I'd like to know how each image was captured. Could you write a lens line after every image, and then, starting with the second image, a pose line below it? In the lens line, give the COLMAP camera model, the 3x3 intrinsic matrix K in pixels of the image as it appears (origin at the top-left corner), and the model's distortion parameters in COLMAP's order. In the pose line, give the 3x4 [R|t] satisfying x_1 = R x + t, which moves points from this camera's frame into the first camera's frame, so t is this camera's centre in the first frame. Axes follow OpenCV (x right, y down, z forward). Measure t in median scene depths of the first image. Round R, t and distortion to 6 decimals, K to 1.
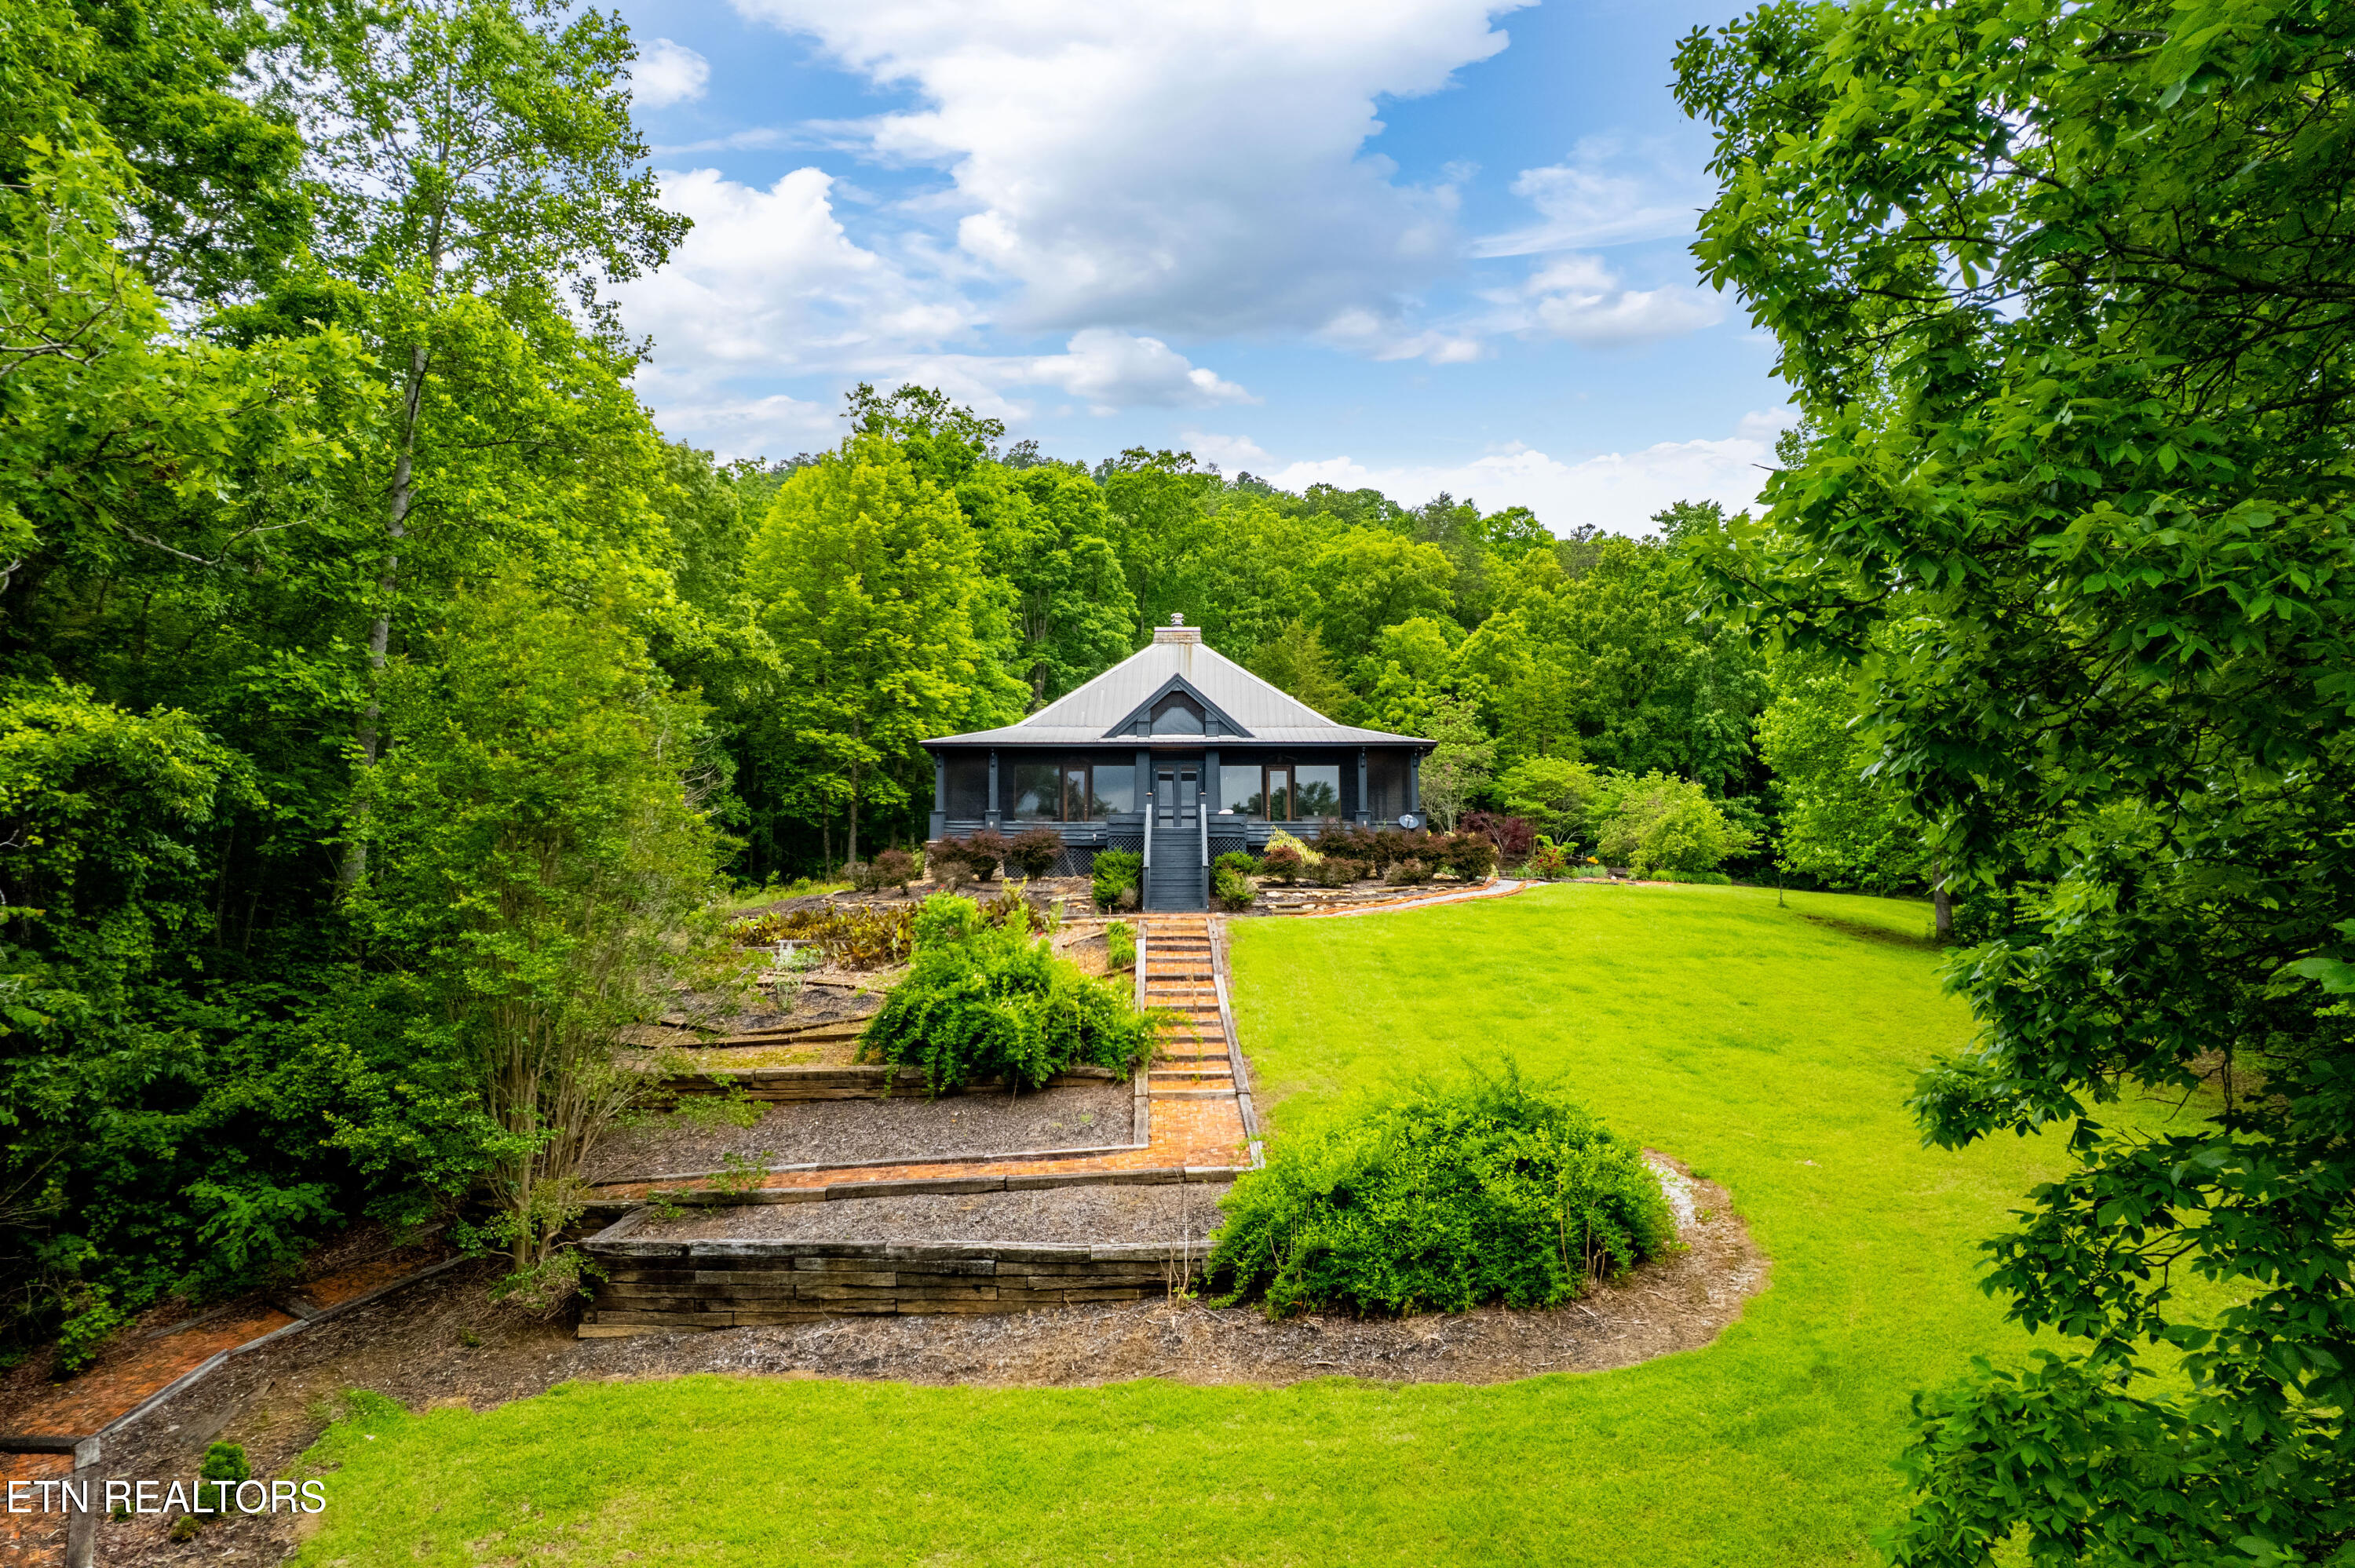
lens RADIAL K [[1532.1, 0, 1176.9], [0, 1532.1, 786.2], [0, 0, 1]] dist [-0.046044, 0.025748]
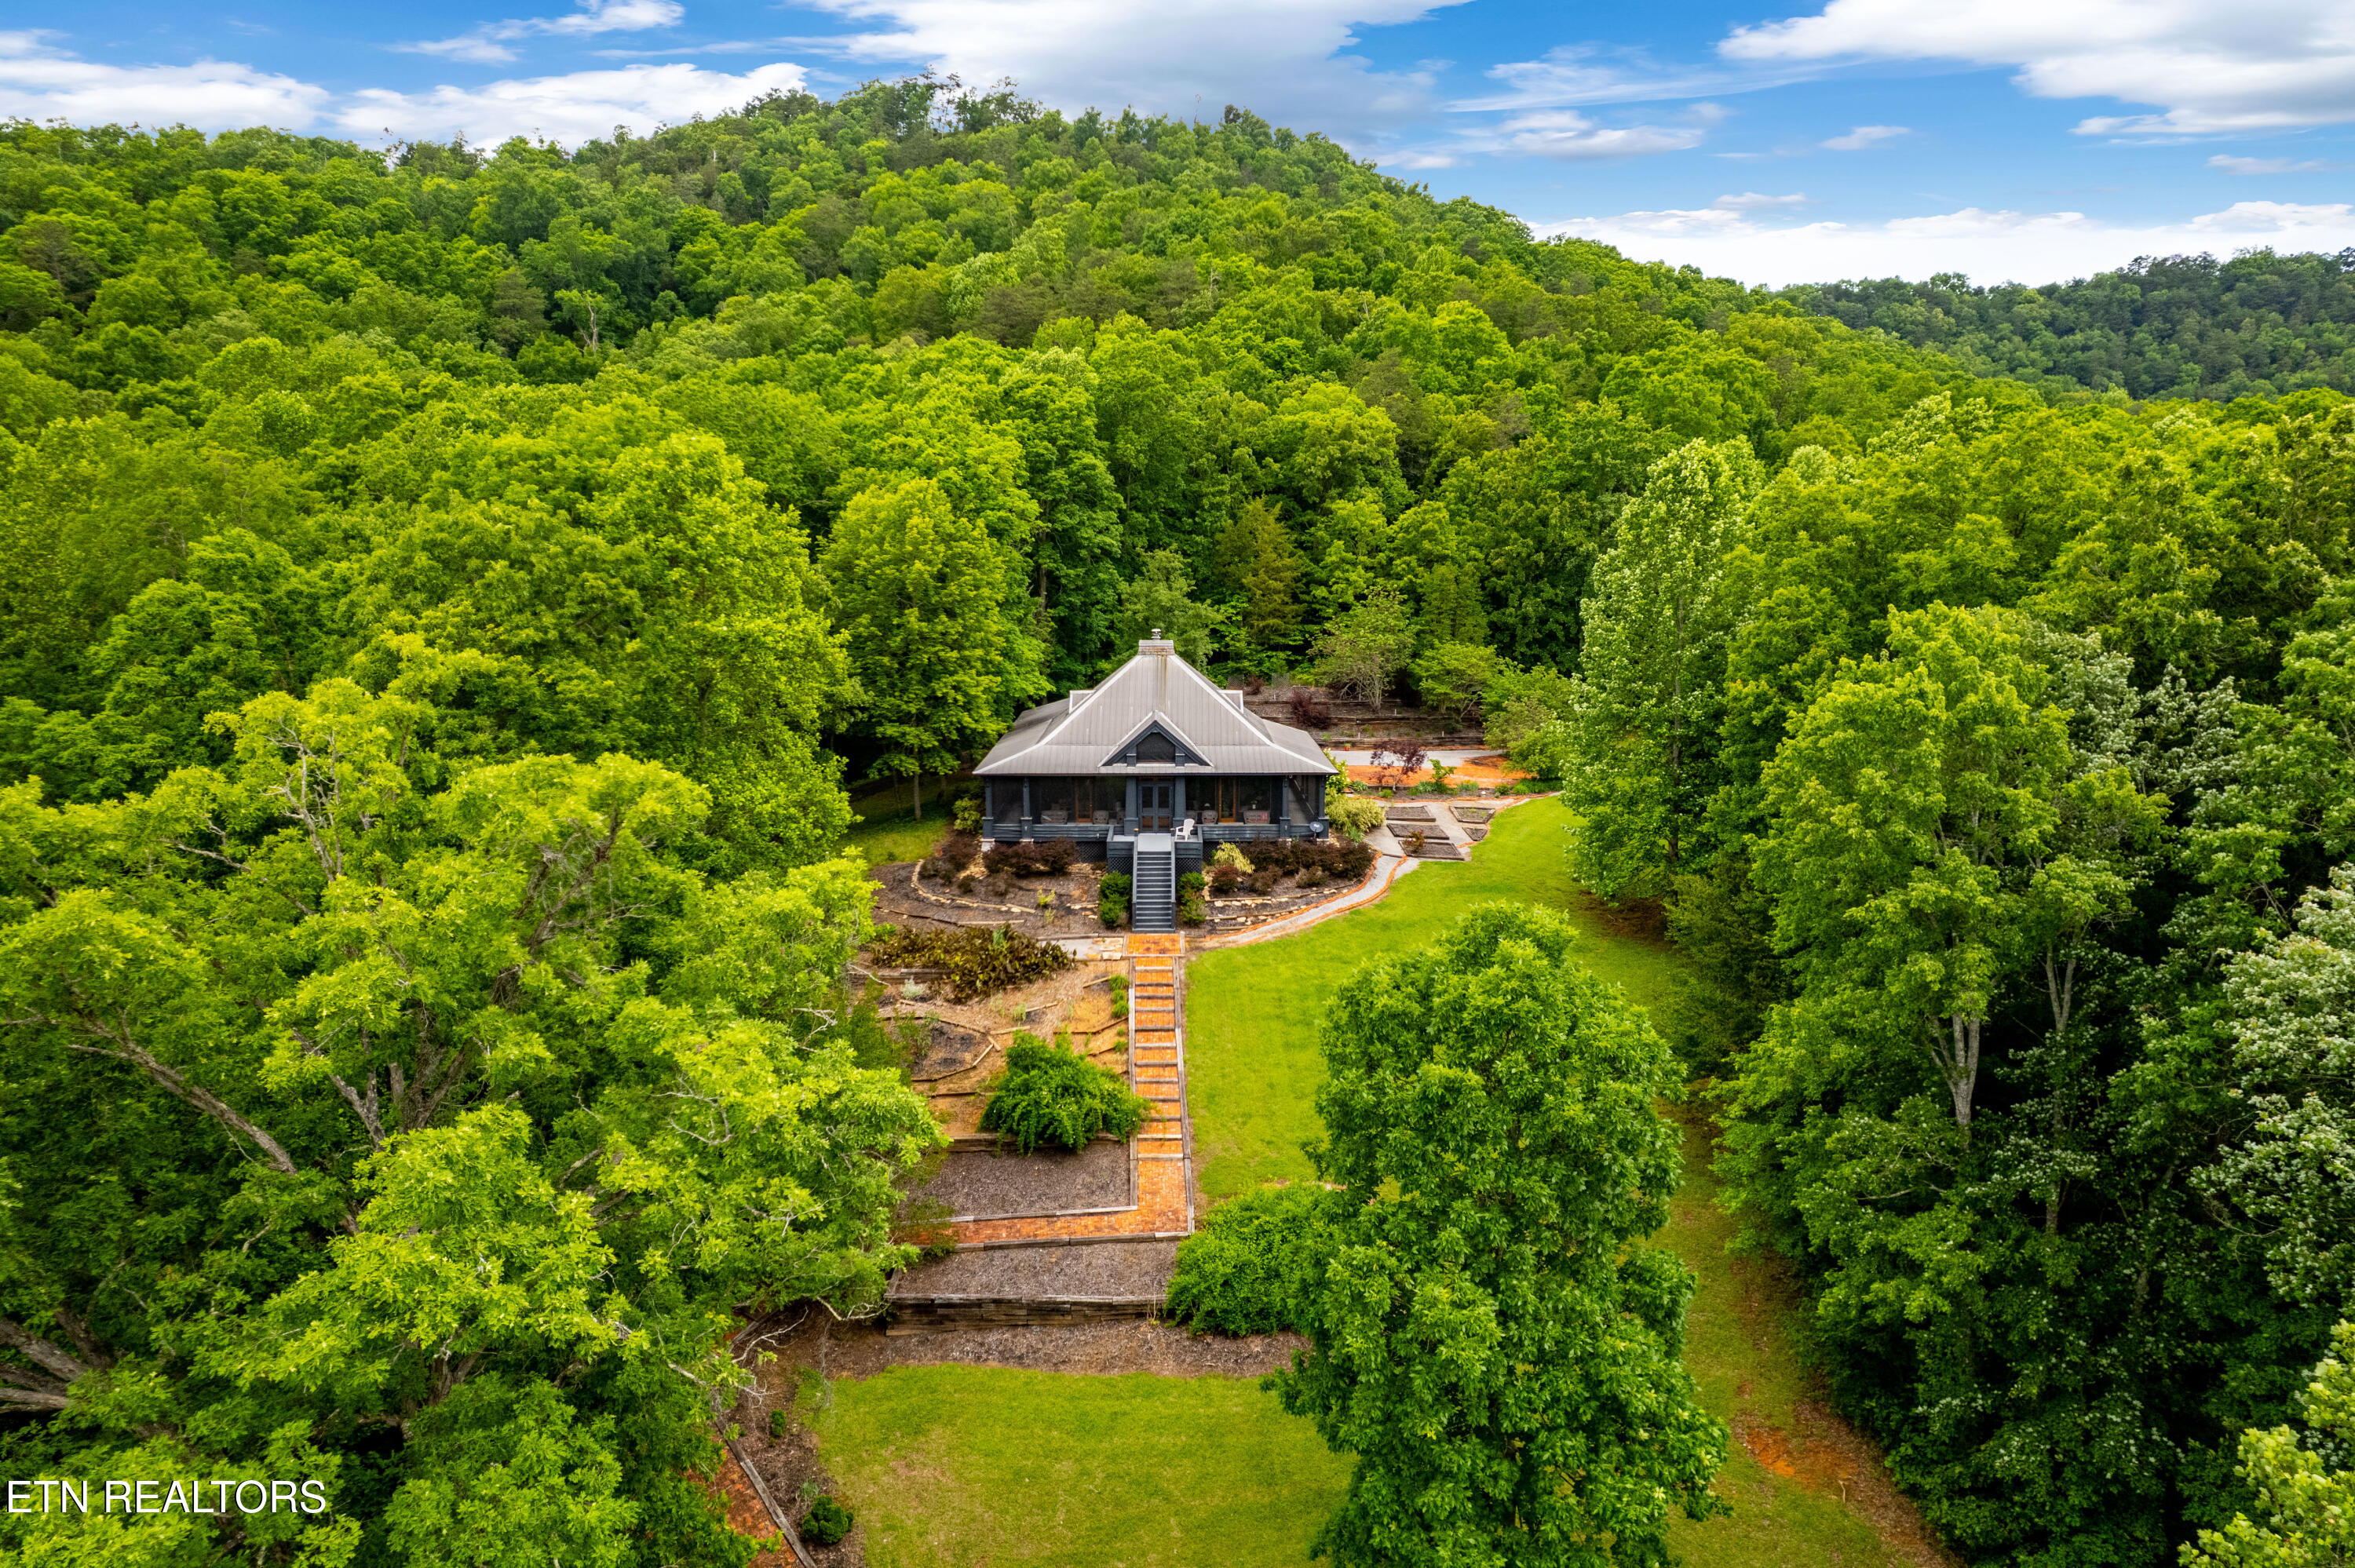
lens RADIAL K [[1532.1, 0, 1180.4], [0, 1532.1, 777.7], [0, 0, 1]] dist [-0.046044, 0.025748]
pose [[0.999930, -0.000603, 0.011830, 0.006767], [-0.002467, 0.966200, 0.257782, -0.388973], [-0.011586, -0.257793, 0.966131, -0.373416]]
